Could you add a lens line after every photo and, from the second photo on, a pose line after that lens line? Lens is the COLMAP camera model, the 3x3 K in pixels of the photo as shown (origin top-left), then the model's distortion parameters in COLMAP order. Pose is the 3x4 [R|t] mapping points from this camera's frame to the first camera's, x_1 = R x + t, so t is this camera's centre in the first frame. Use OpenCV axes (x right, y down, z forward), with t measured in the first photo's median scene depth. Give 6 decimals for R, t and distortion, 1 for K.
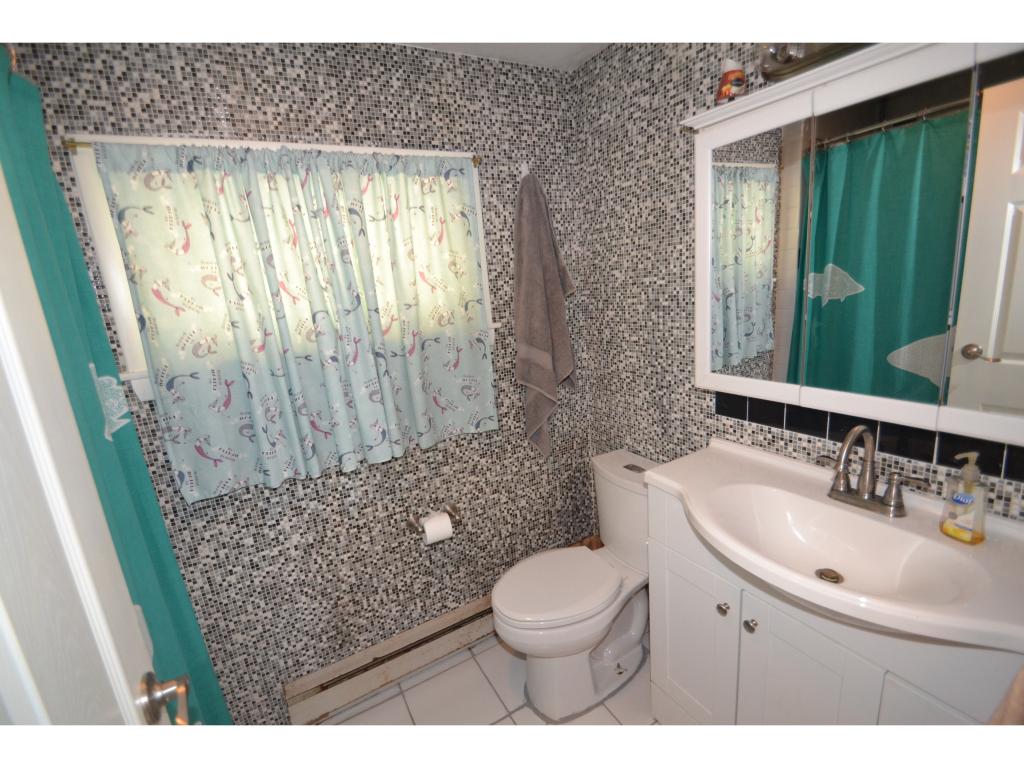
lens RADIAL K [[455.9, 0, 514.3], [0, 455.9, 383.5], [0, 0, 1]] dist [0.006310, -0.012142]
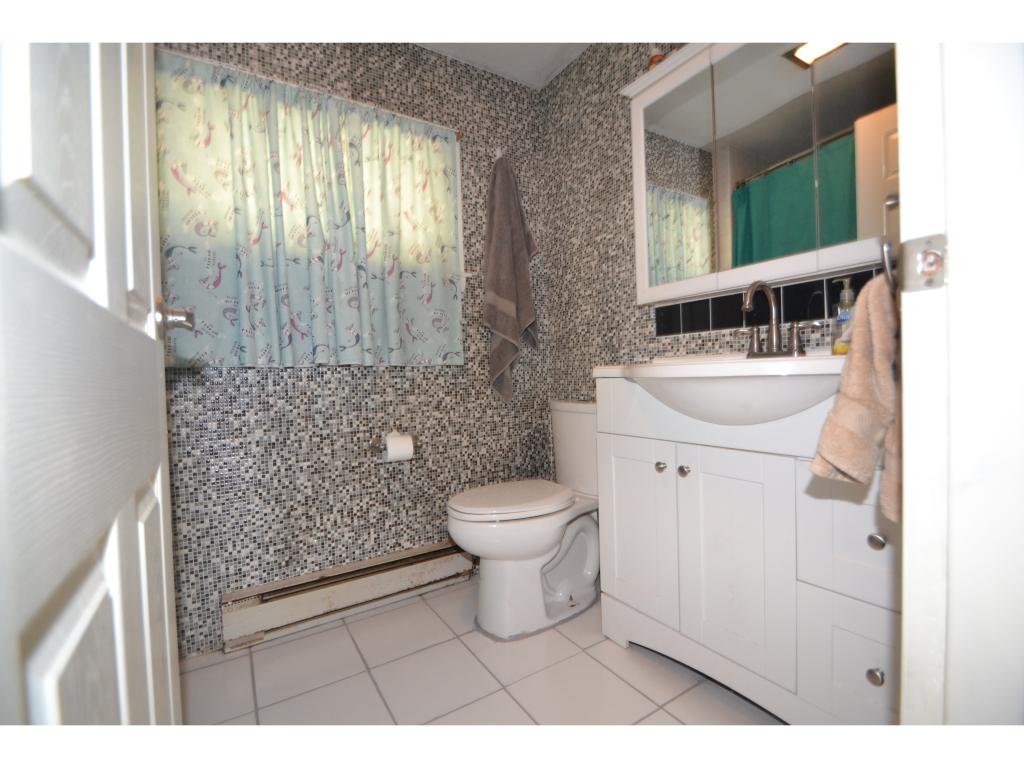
lens RADIAL K [[455.9, 0, 515.5], [0, 455.9, 385.5], [0, 0, 1]] dist [0.006310, -0.012142]
pose [[0.996912, 0.049982, 0.060558, 0.027712], [-0.036554, 0.977989, -0.205429, 0.423597], [-0.069493, 0.202581, 0.976797, -0.061149]]
